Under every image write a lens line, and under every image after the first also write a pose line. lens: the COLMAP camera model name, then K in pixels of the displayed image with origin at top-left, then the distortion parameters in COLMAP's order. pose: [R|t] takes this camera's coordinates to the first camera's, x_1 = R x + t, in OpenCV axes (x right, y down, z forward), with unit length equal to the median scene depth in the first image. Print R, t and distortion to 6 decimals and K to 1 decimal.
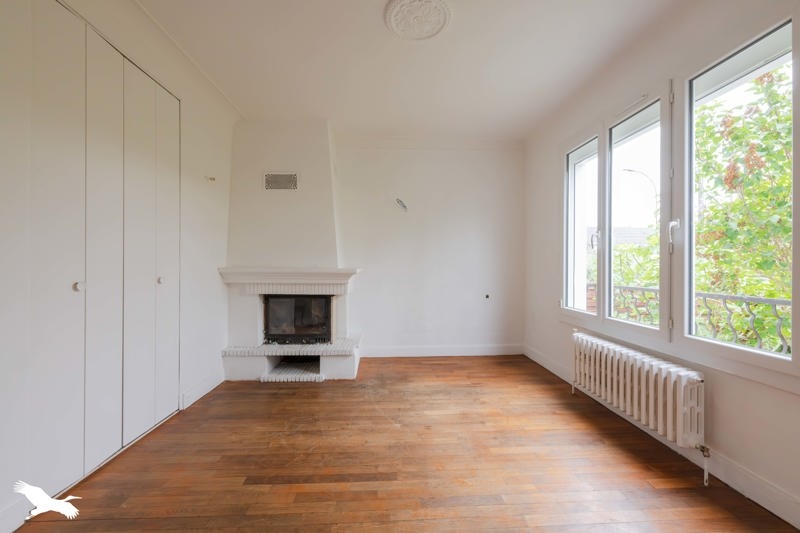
lens RADIAL K [[319.5, 0, 401.0], [0, 319.5, 262.7], [0, 0, 1]] dist [-0.003525, -0.000191]
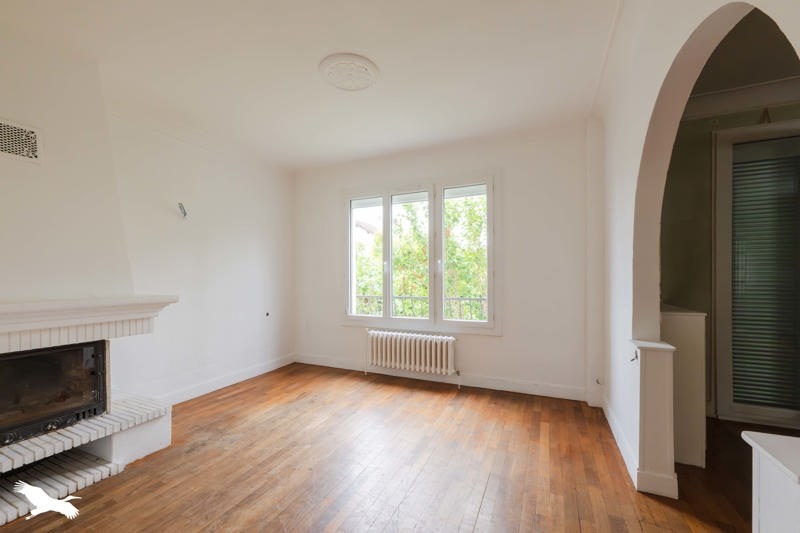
lens RADIAL K [[319.5, 0, 402.2], [0, 319.5, 273.5], [0, 0, 1]] dist [-0.003525, -0.000191]
pose [[0.461141, -0.002090, 0.887324, -0.570741], [0.000531, 0.999998, 0.002079, -0.034389], [-0.887327, -0.000488, 0.461141, 0.191675]]
